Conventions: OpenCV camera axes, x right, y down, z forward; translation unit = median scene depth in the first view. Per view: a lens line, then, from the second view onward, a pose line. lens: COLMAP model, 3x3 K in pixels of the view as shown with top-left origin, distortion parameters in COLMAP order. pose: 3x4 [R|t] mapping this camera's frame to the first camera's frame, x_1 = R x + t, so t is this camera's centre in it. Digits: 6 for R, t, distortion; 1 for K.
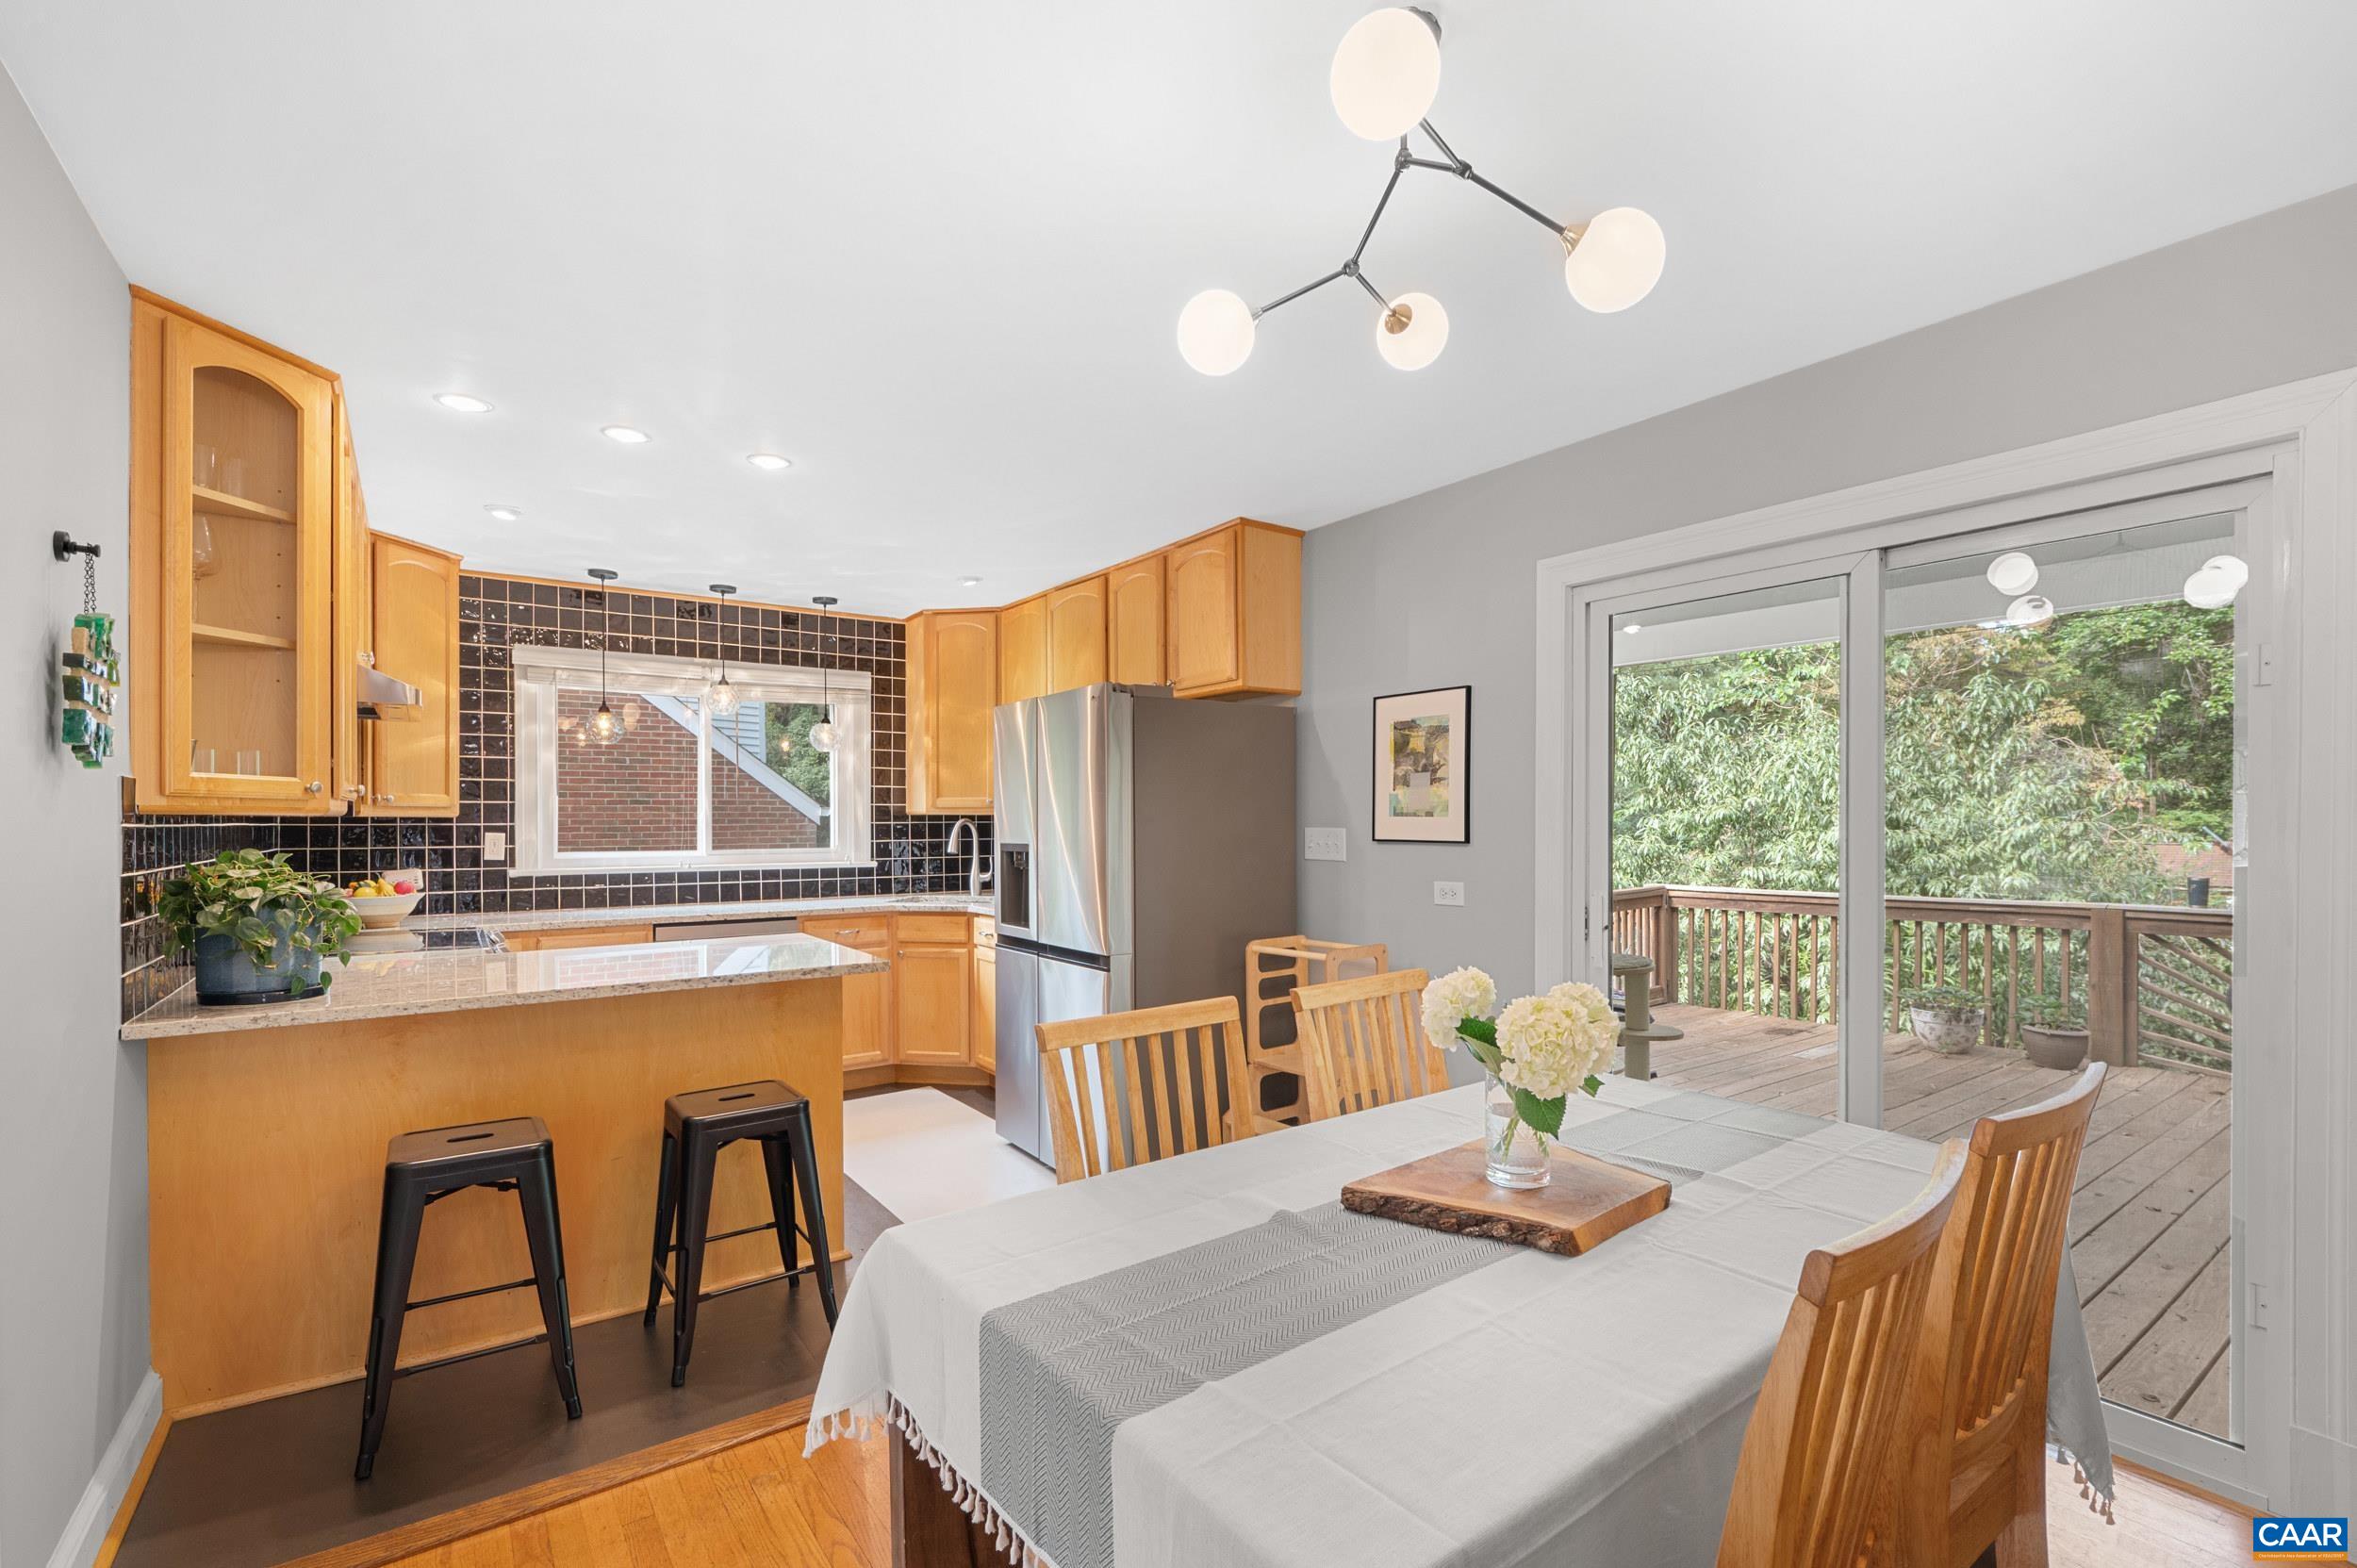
lens RADIAL K [[1041.9, 0, 1181.2], [0, 1041.9, 816.8], [0, 0, 1]] dist [-0.000900, -0.000004]
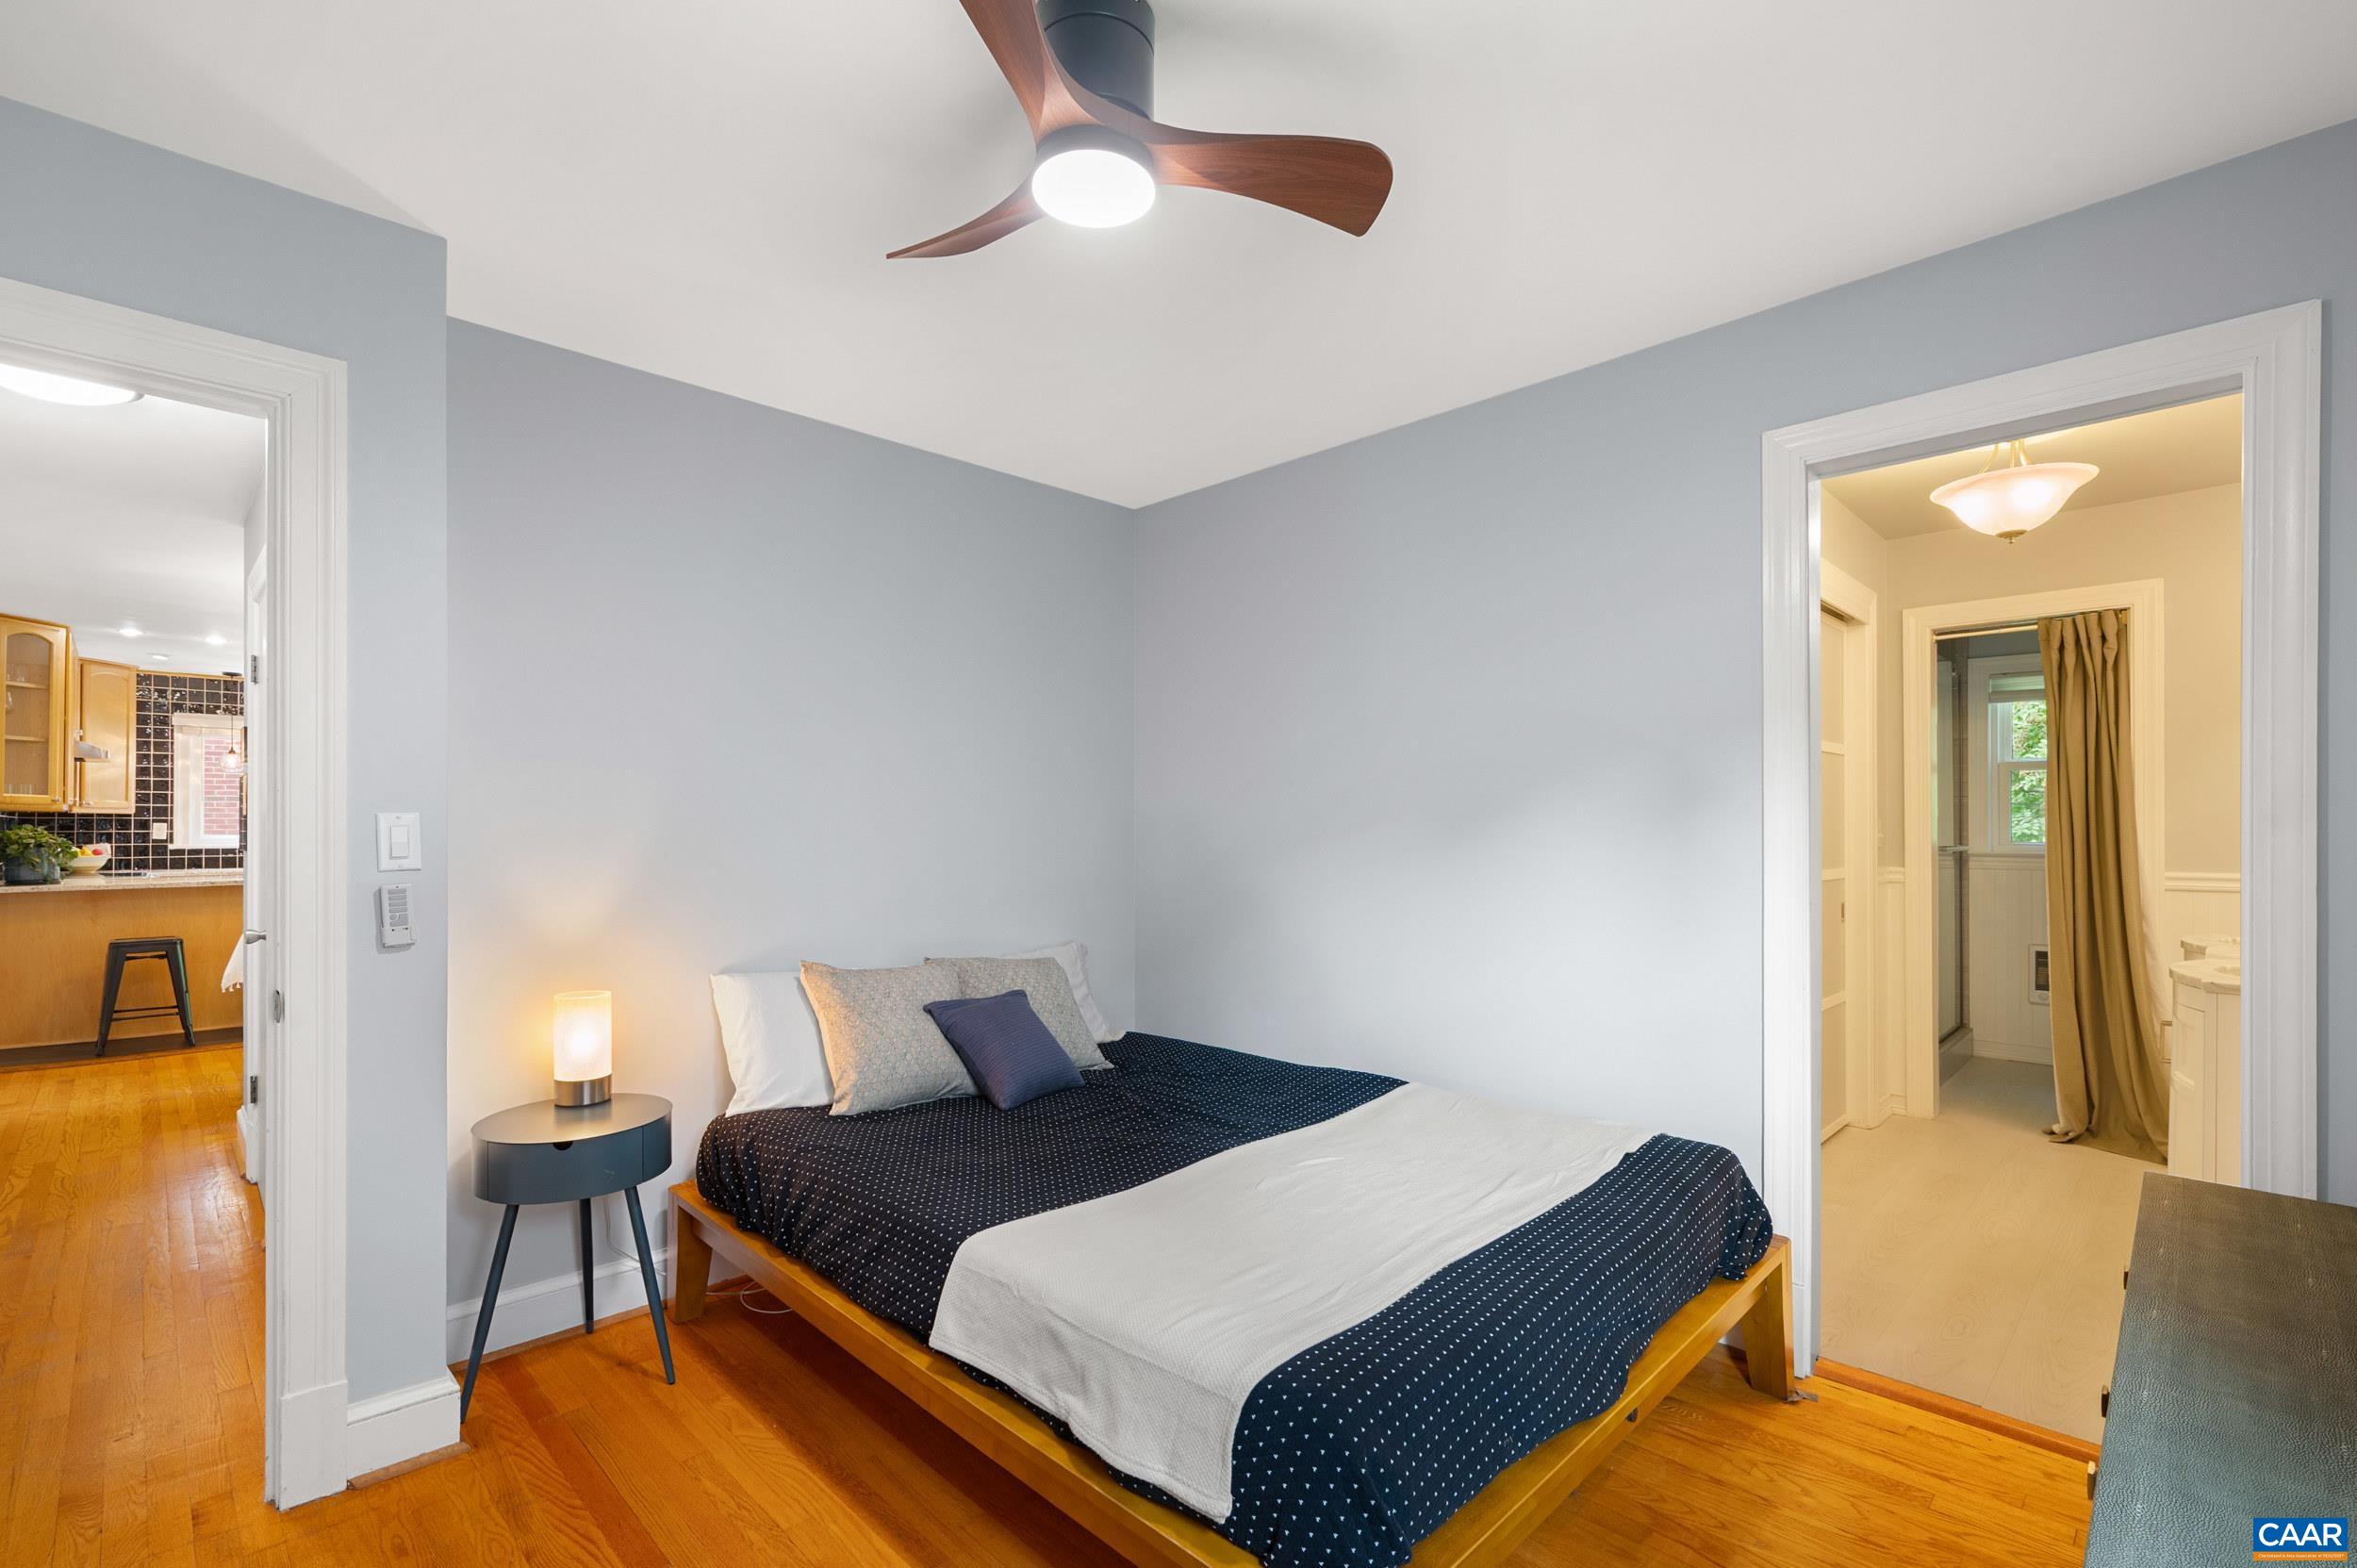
lens RADIAL K [[1050.5, 0, 1186.7], [0, 1050.5, 813.4], [0, 0, 1]] dist [-0.001509, -0.000113]
pose [[0.986749, 0.002889, 0.162229, 0.709096], [-0.001508, 0.999962, -0.008631, 0.011271], [-0.162247, 0.008272, 0.986715, -0.951202]]
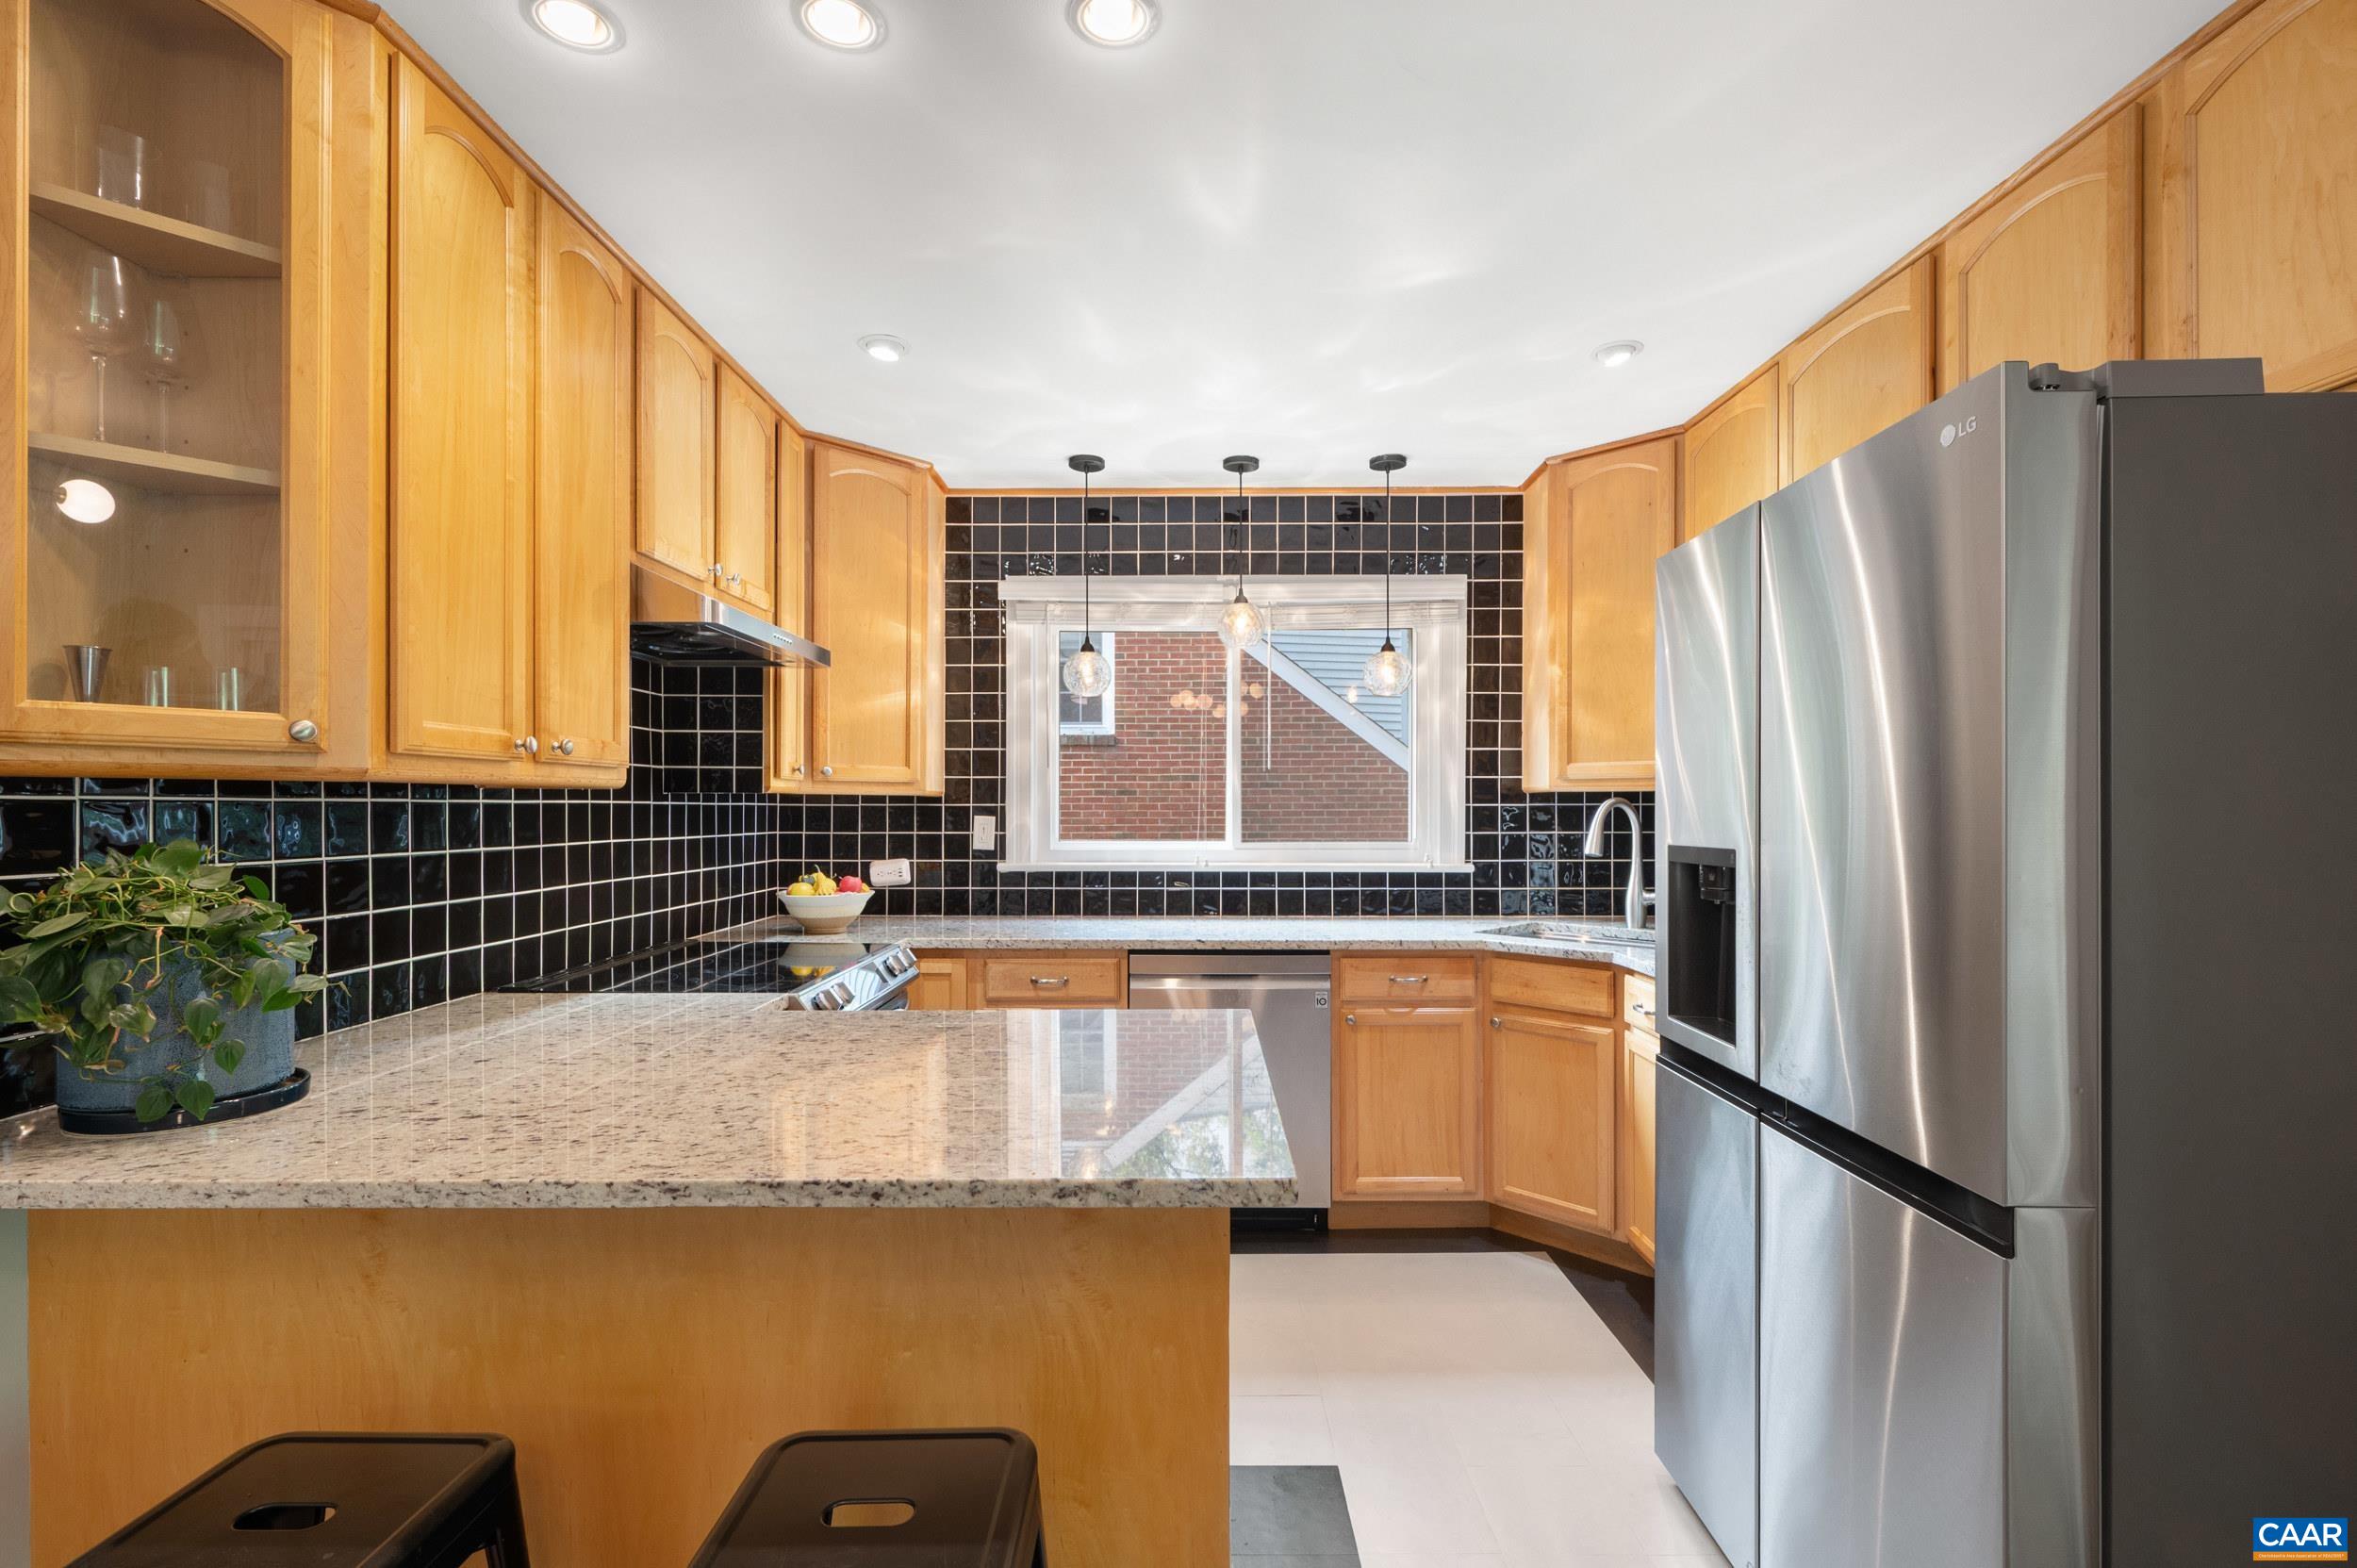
lens RADIAL K [[1041.9, 0, 1181.2], [0, 1041.9, 816.8], [0, 0, 1]] dist [-0.000900, -0.000004]
pose [[0.804658, 0.007212, -0.593695, -0.063515], [0.000258, 0.999922, 0.012497, 0.006014], [0.593739, -0.010209, 0.804593, 0.436295]]
